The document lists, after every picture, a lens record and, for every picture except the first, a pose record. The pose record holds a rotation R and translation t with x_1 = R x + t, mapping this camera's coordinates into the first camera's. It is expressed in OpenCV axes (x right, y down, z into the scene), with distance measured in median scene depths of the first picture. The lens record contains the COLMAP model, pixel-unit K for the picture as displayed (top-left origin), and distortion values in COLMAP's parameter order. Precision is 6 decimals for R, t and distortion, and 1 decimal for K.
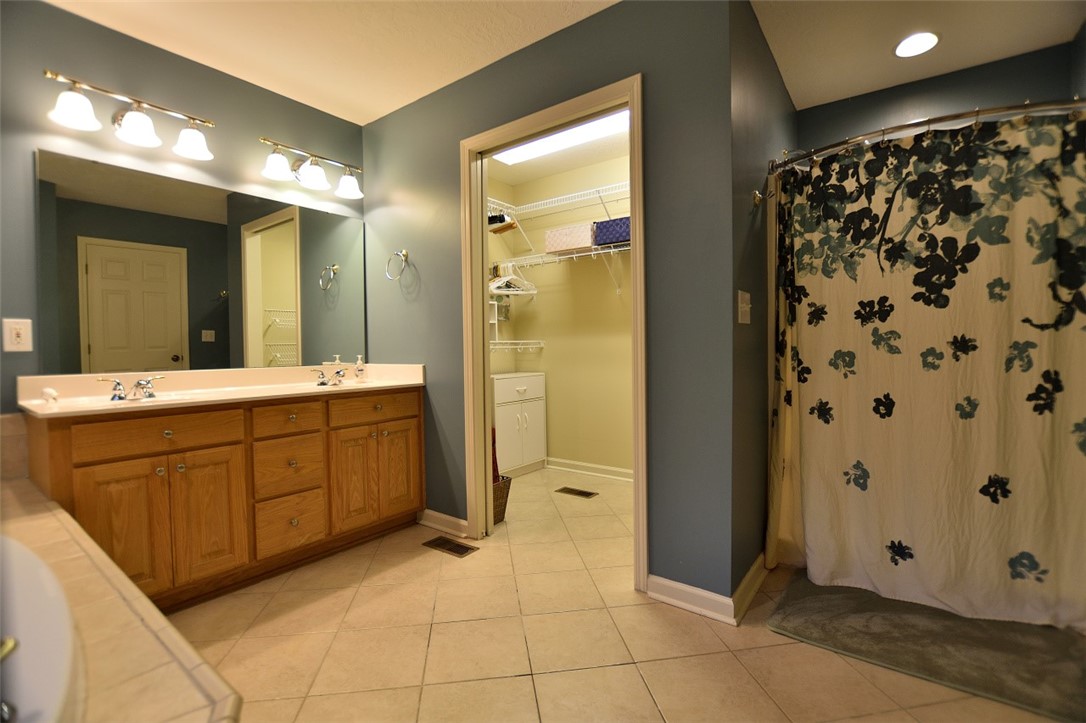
lens RADIAL K [[478.9, 0, 546.4], [0, 478.9, 356.9], [0, 0, 1]] dist [-0.035354, 0.005123]
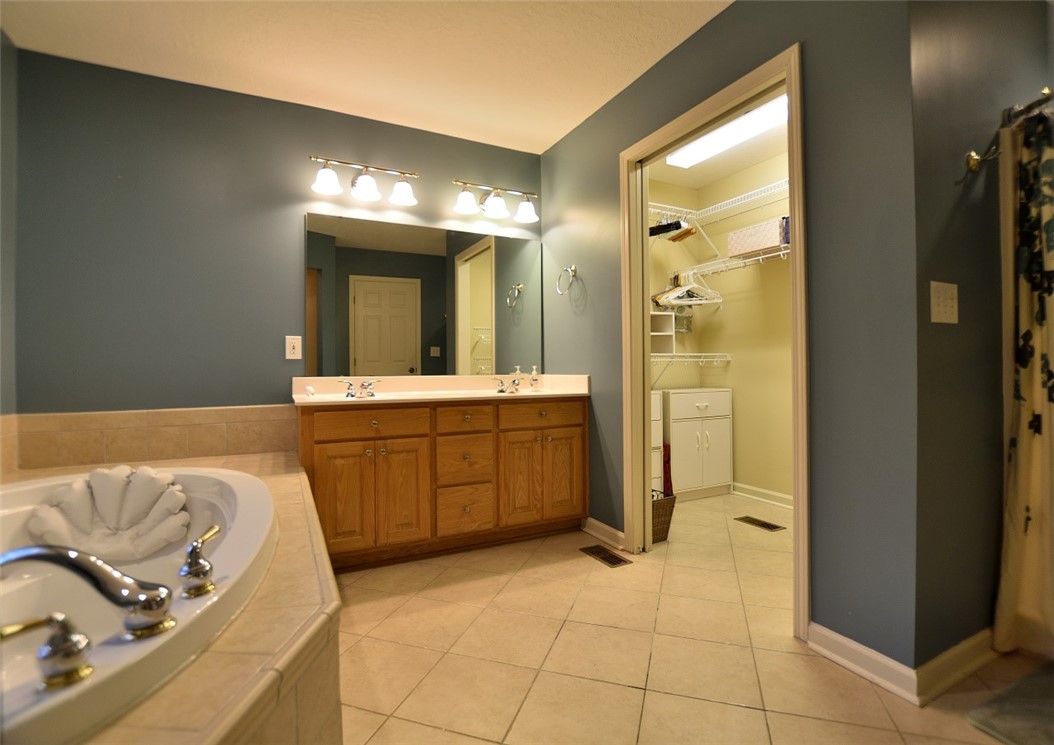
lens RADIAL K [[492.9, 0, 529.0], [0, 492.9, 364.3], [0, 0, 1]] dist [-0.034489, 0.002056]
pose [[0.896039, 0.004207, -0.443955, 0.108622], [-0.013567, 0.999748, -0.017909, 0.014781], [0.443768, 0.022071, 0.895870, -0.006887]]
